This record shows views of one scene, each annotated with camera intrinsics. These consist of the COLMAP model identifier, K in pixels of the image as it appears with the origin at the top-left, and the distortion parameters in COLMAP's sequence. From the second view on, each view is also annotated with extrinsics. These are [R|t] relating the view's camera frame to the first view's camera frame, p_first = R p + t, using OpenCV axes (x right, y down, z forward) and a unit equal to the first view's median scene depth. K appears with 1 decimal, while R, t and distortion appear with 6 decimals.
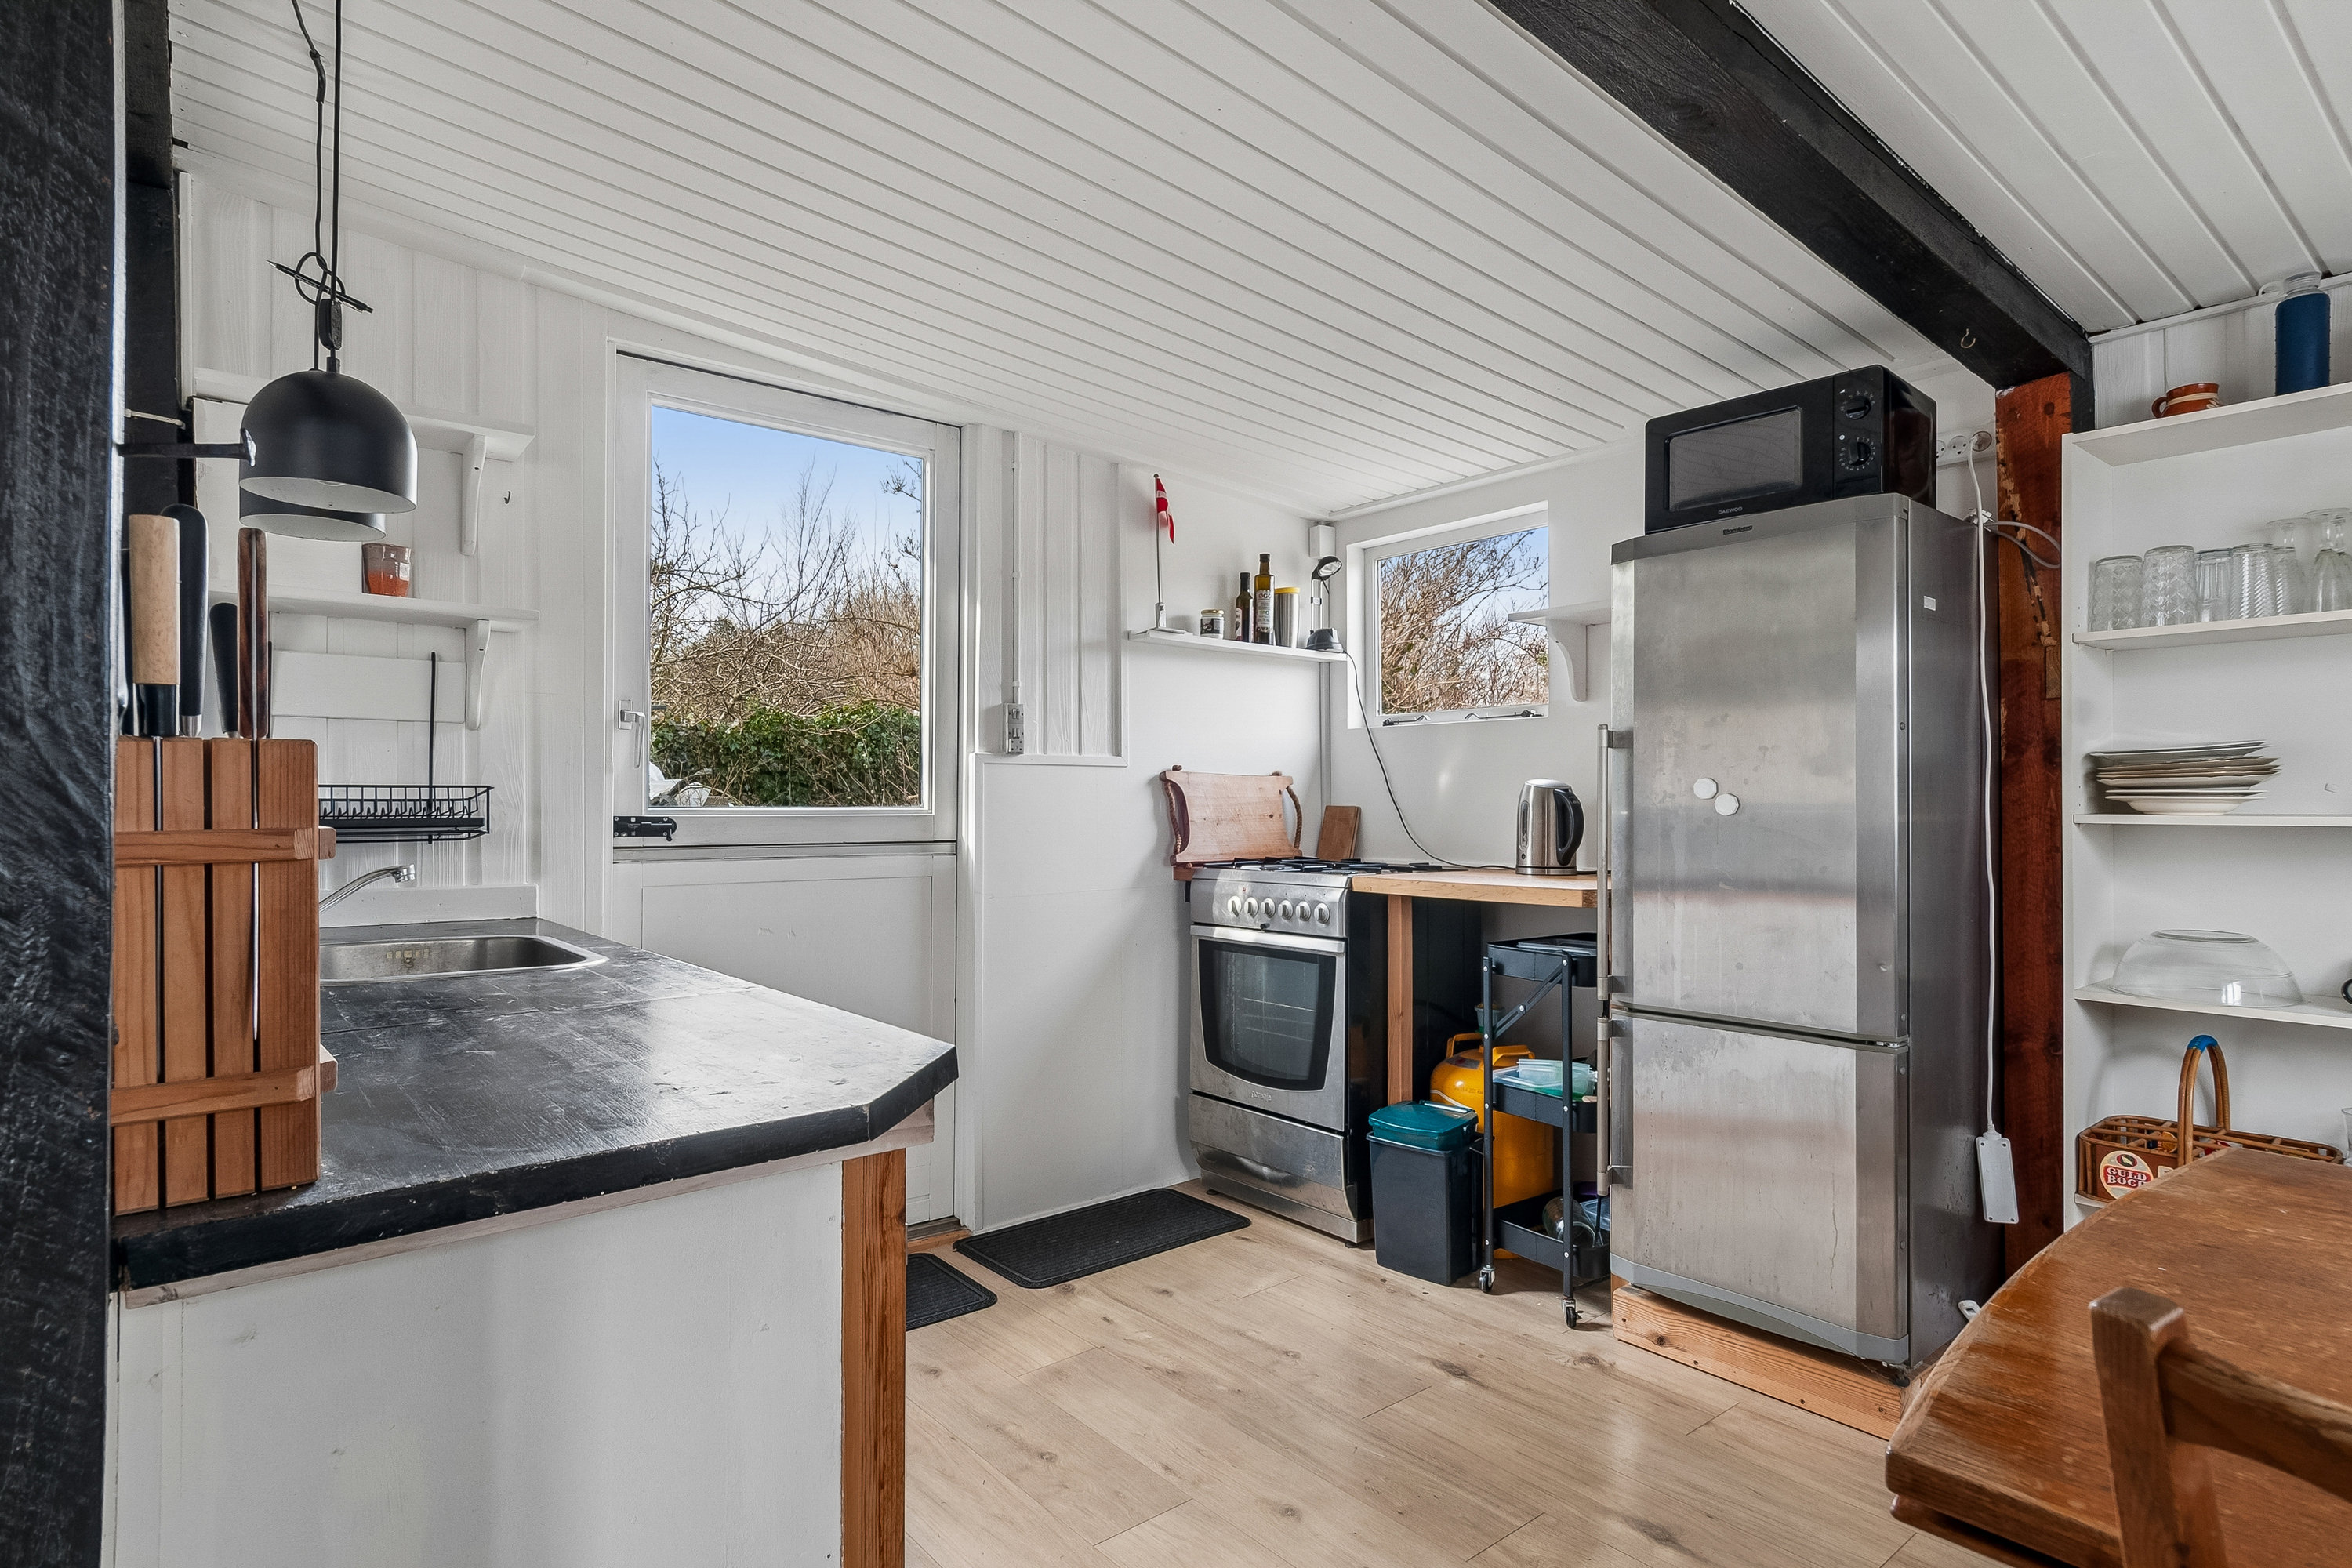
lens RADIAL K [[1248.7, 0, 1157.4], [0, 1248.7, 797.5], [0, 0, 1]] dist [0.008649, -0.008909]
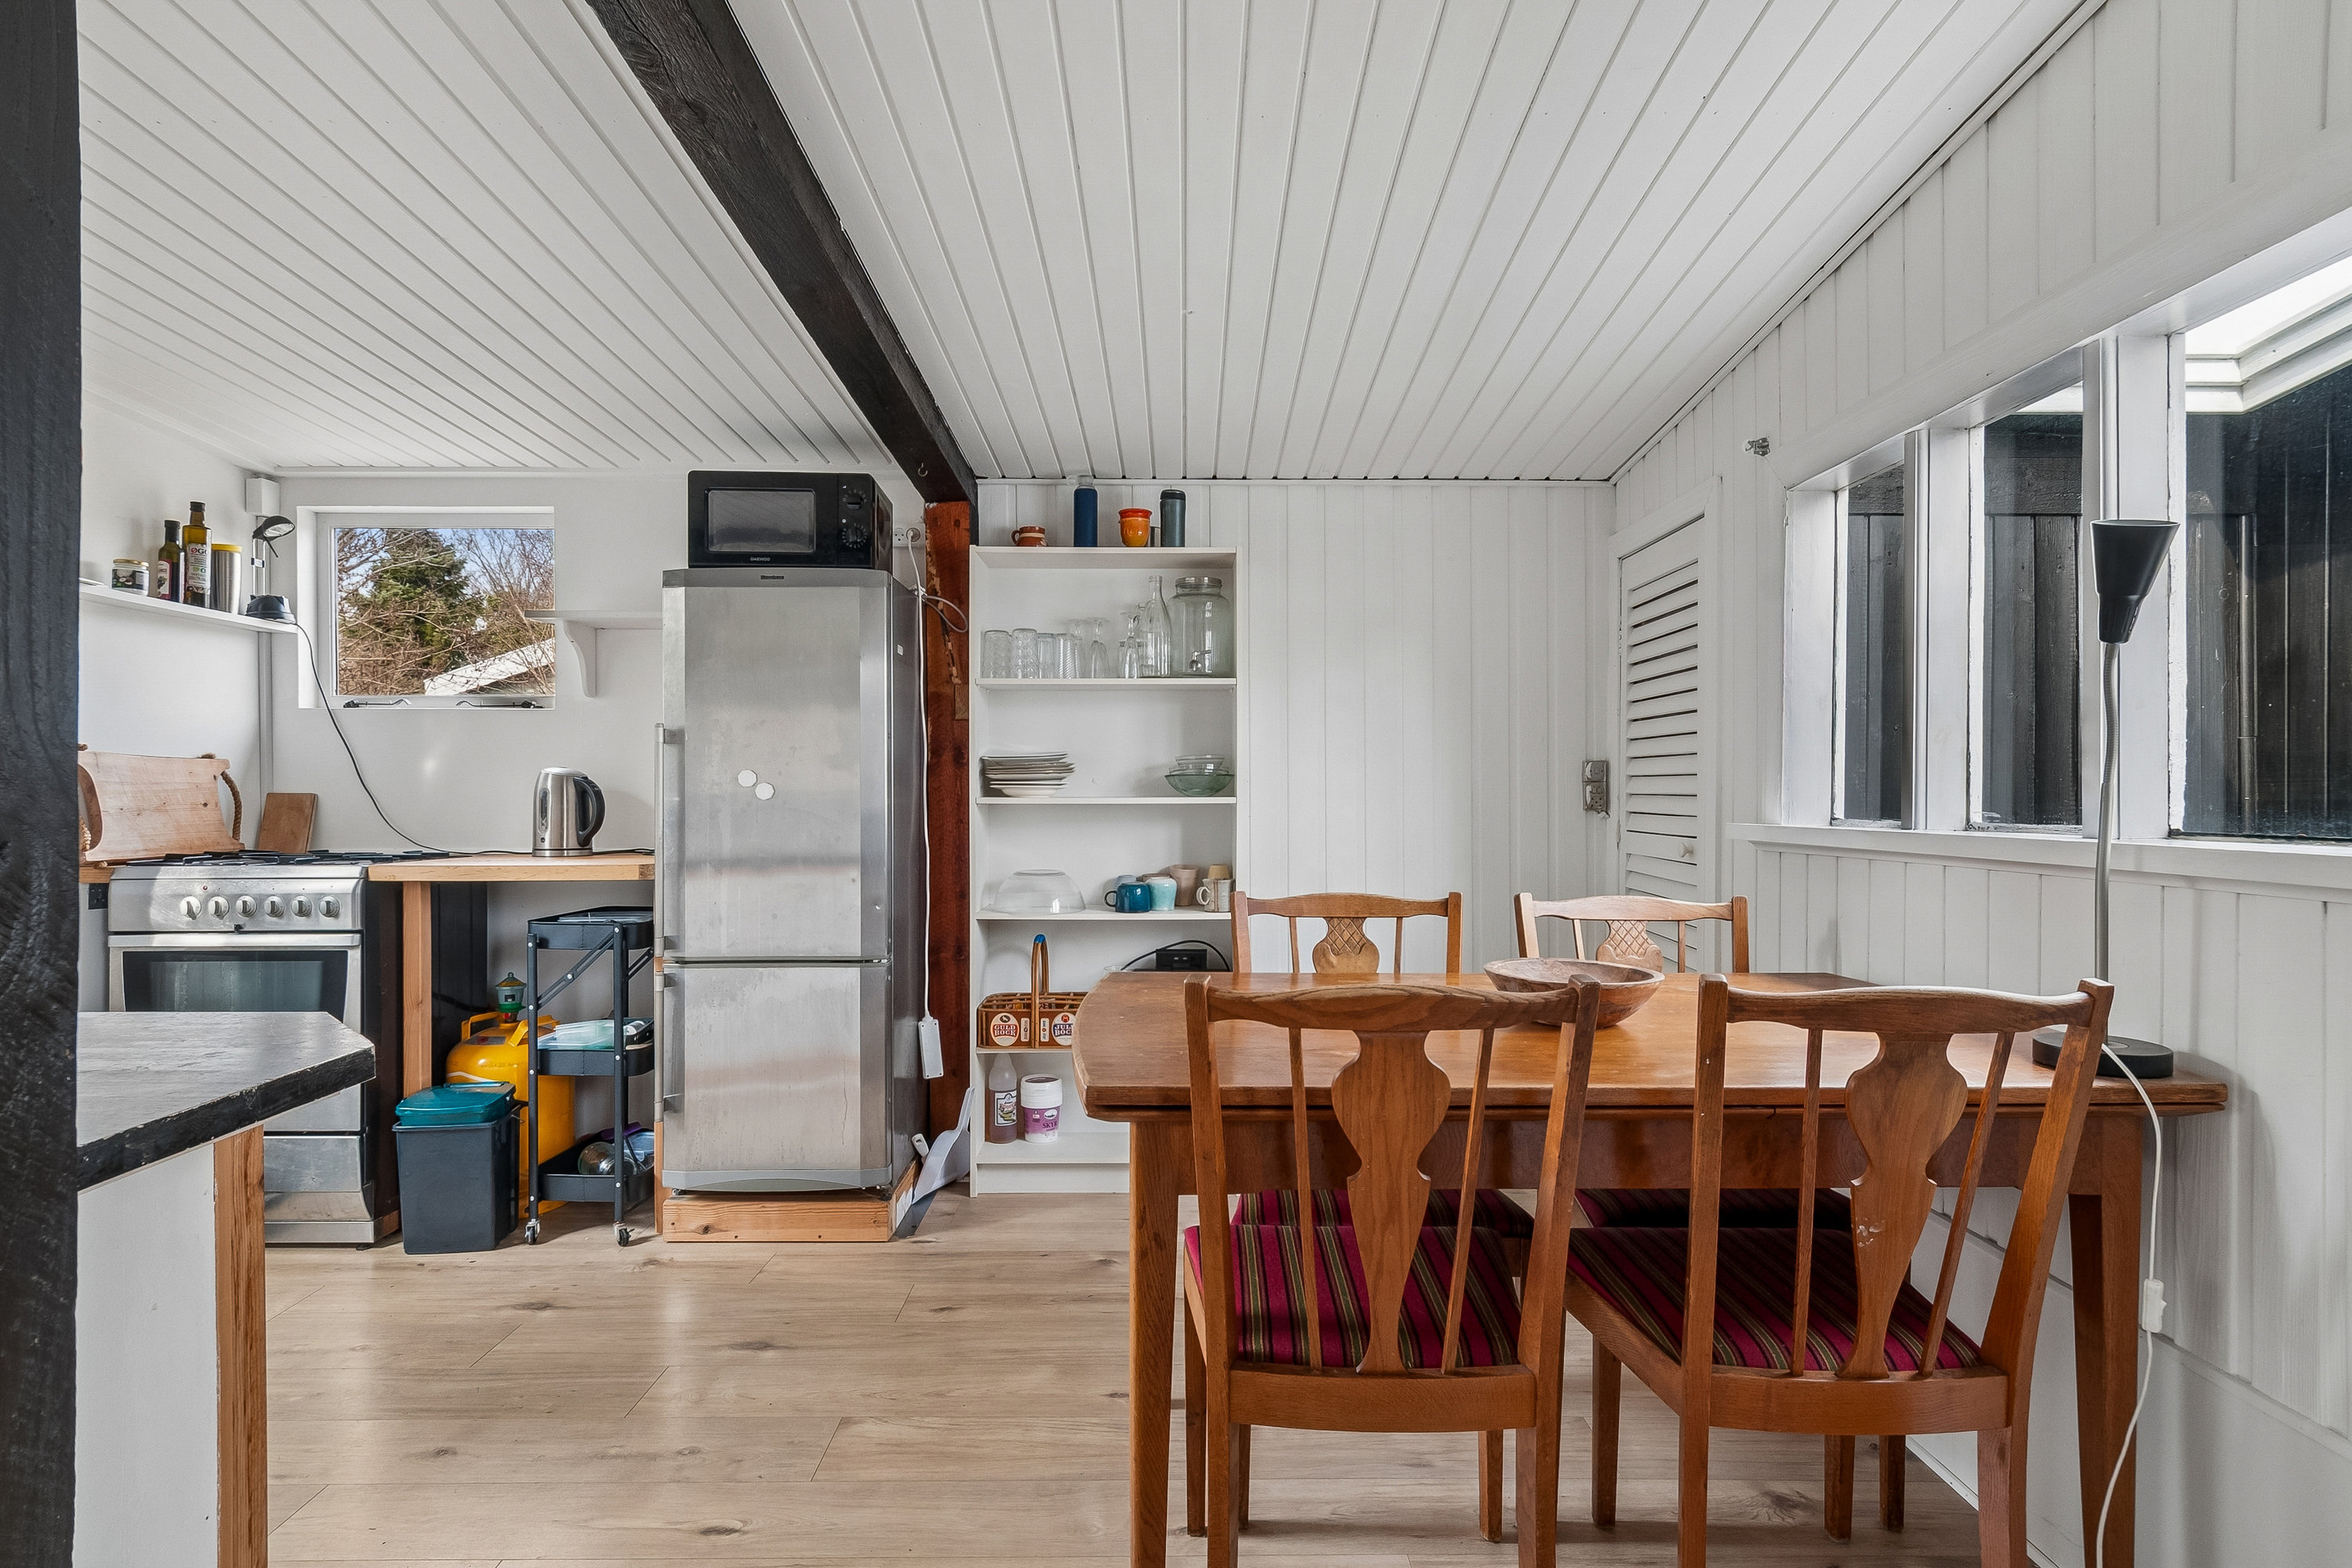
lens RADIAL K [[1258.7, 0, 1215.5], [0, 1258.7, 792.3], [0, 0, 1]] dist [-0.001009, -0.001642]
pose [[0.602610, -0.000601, 0.798036, -0.249545], [-0.004127, 0.999984, 0.003870, -0.000116], [-0.798026, -0.005626, 0.602597, -0.121426]]
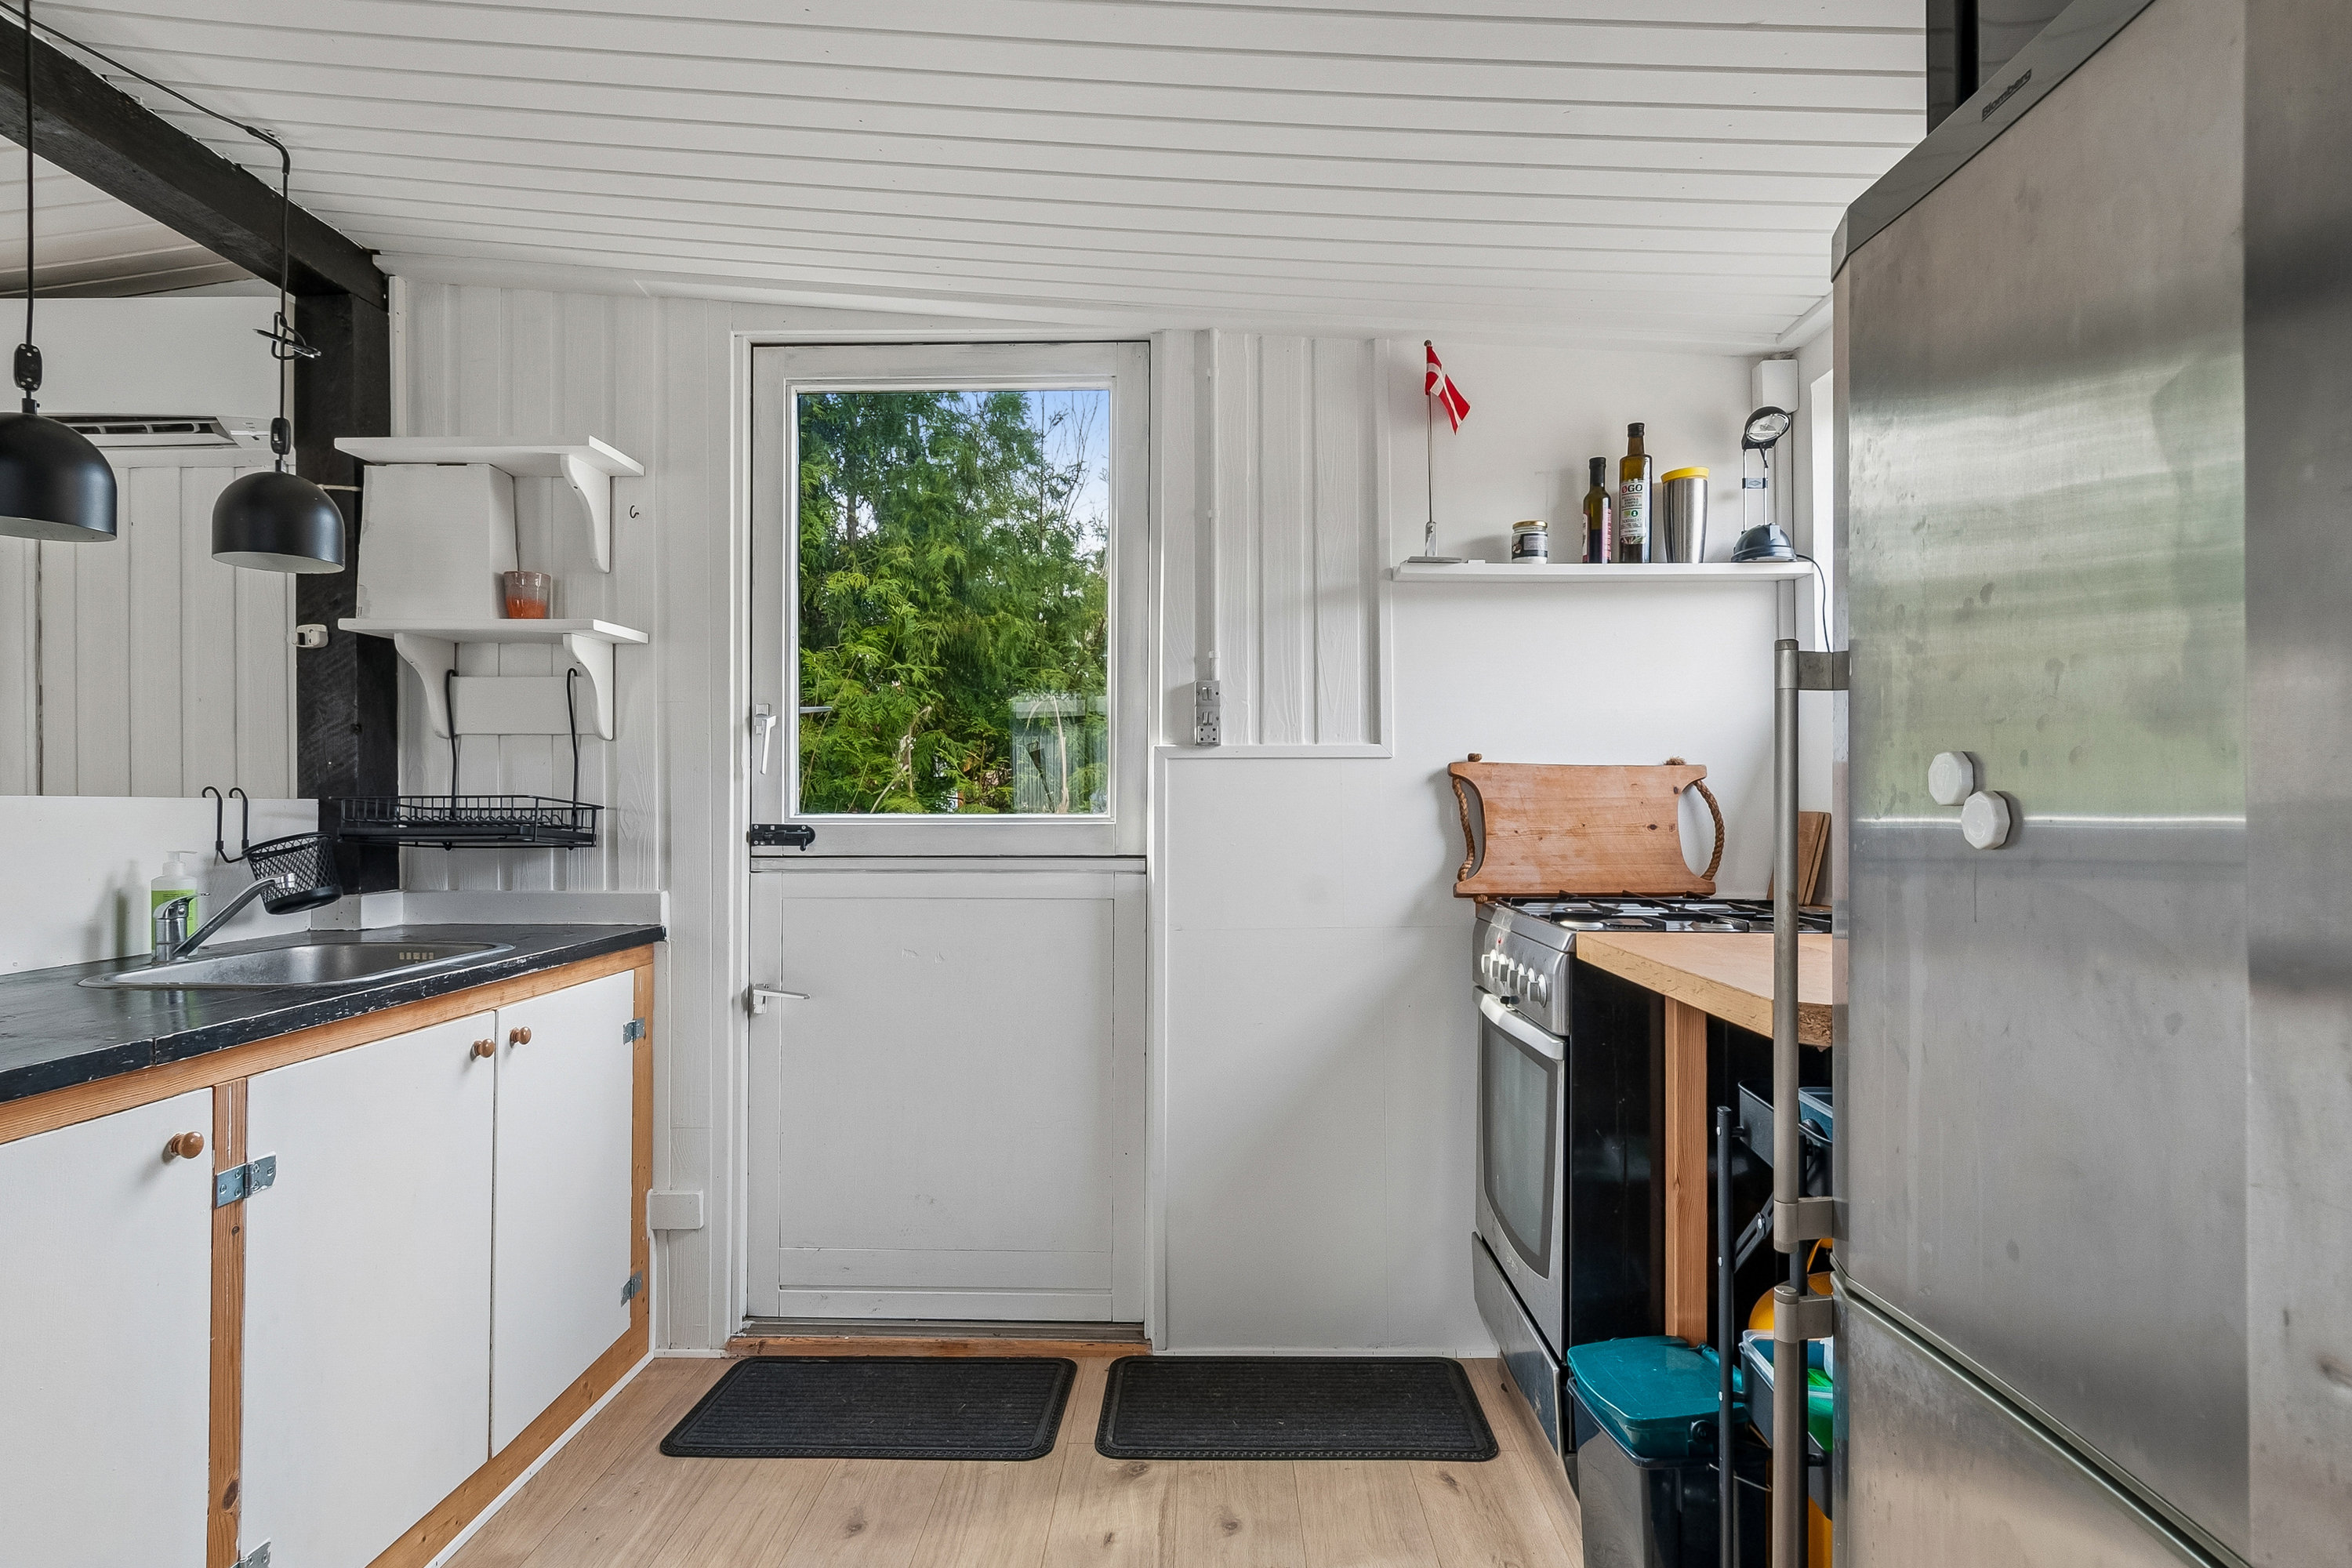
lens RADIAL K [[1248.7, 0, 1157.4], [0, 1248.7, 797.5], [0, 0, 1]] dist [0.008649, -0.008909]
pose [[0.757291, -0.006646, -0.653044, 0.434147], [0.006869, 0.999974, -0.002210, -0.001386], [0.653041, -0.002812, 0.757317, 0.466380]]
